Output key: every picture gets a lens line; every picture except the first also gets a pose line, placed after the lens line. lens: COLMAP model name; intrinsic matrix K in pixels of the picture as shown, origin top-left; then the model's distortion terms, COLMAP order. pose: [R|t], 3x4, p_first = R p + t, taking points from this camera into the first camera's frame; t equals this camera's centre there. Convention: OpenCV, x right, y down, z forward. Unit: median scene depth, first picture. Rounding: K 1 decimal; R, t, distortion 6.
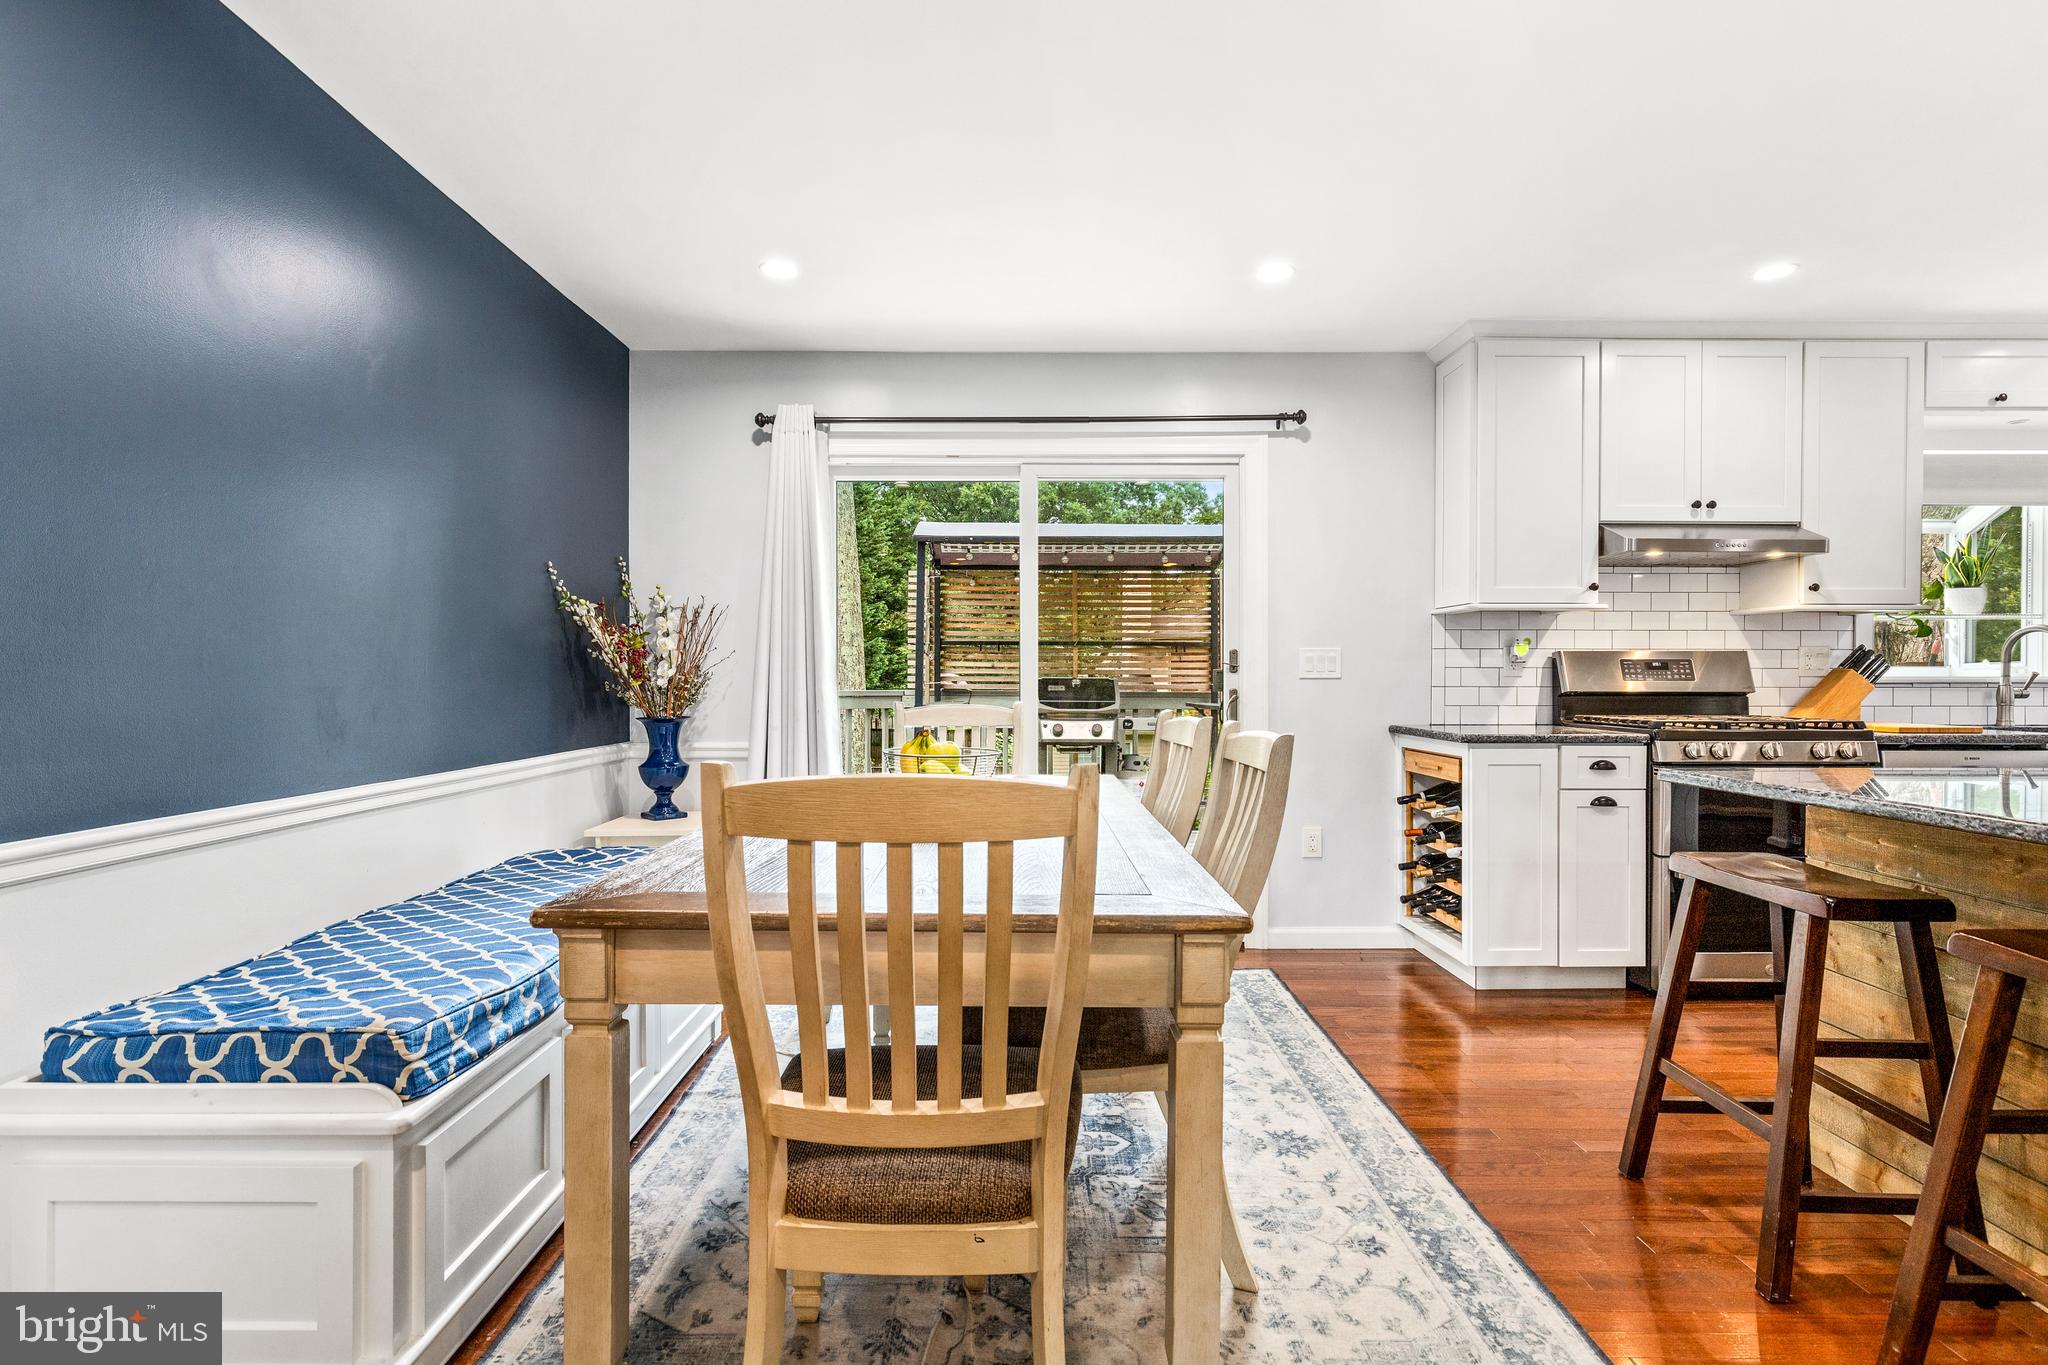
lens RADIAL K [[981.8, 0, 1024.0], [0, 981.8, 682.5], [0, 0, 1]] dist [0.001506, -0.000090]
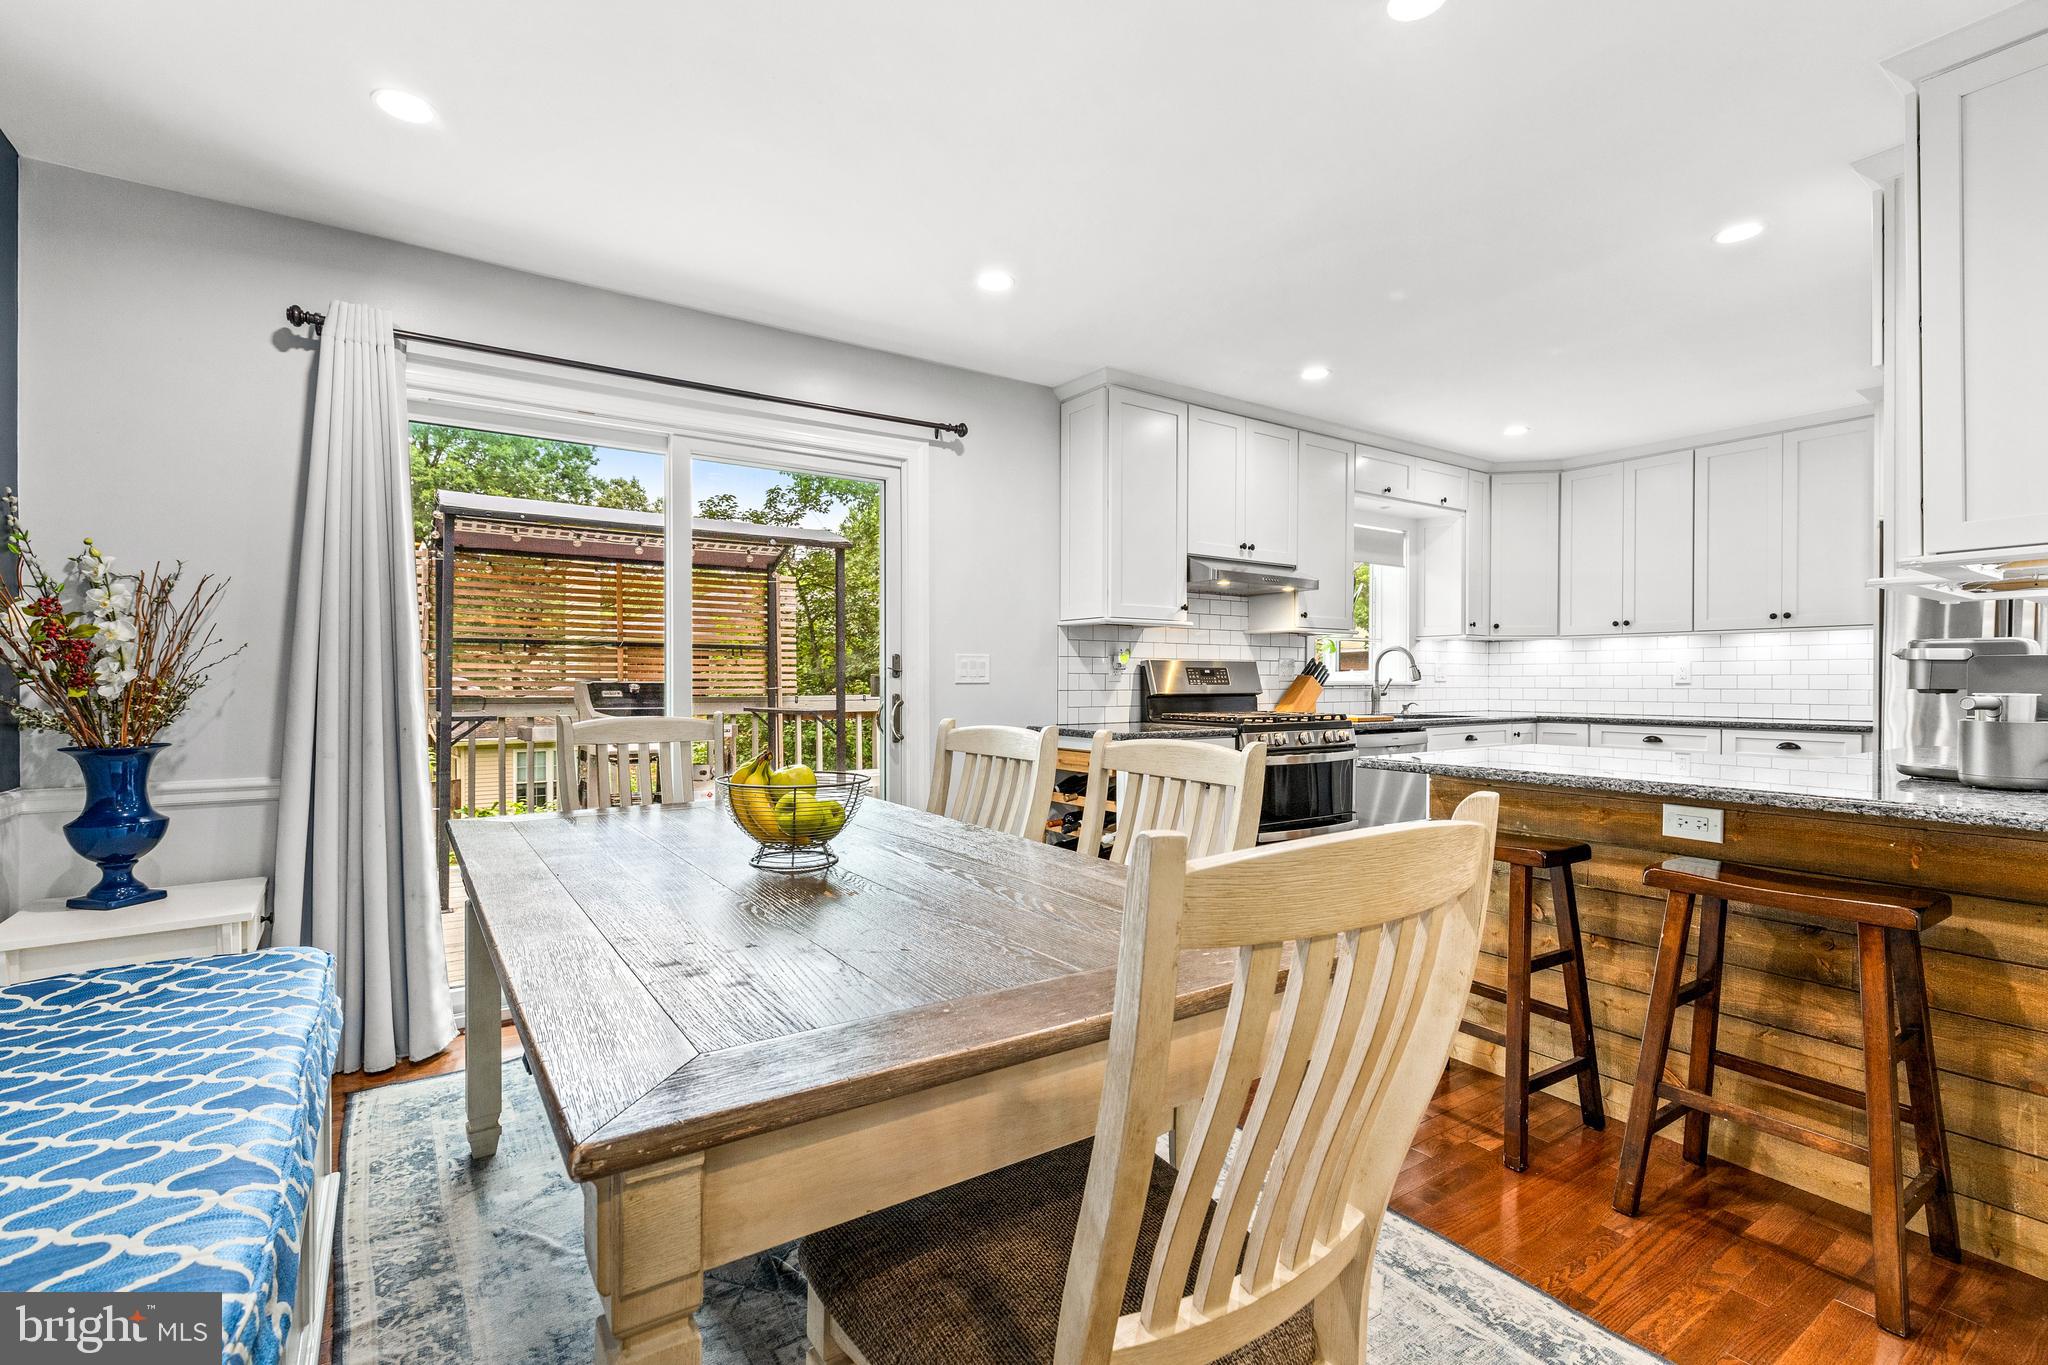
lens RADIAL K [[915.8, 0, 1016.5], [0, 915.8, 682.5], [0, 0, 1]] dist [0.003890, 0.000129]
pose [[0.829847, -0.001430, 0.557989, -0.208017], [0.002715, 0.999995, -0.001475, -0.003599], [-0.557985, 0.002739, 0.829847, 0.171155]]
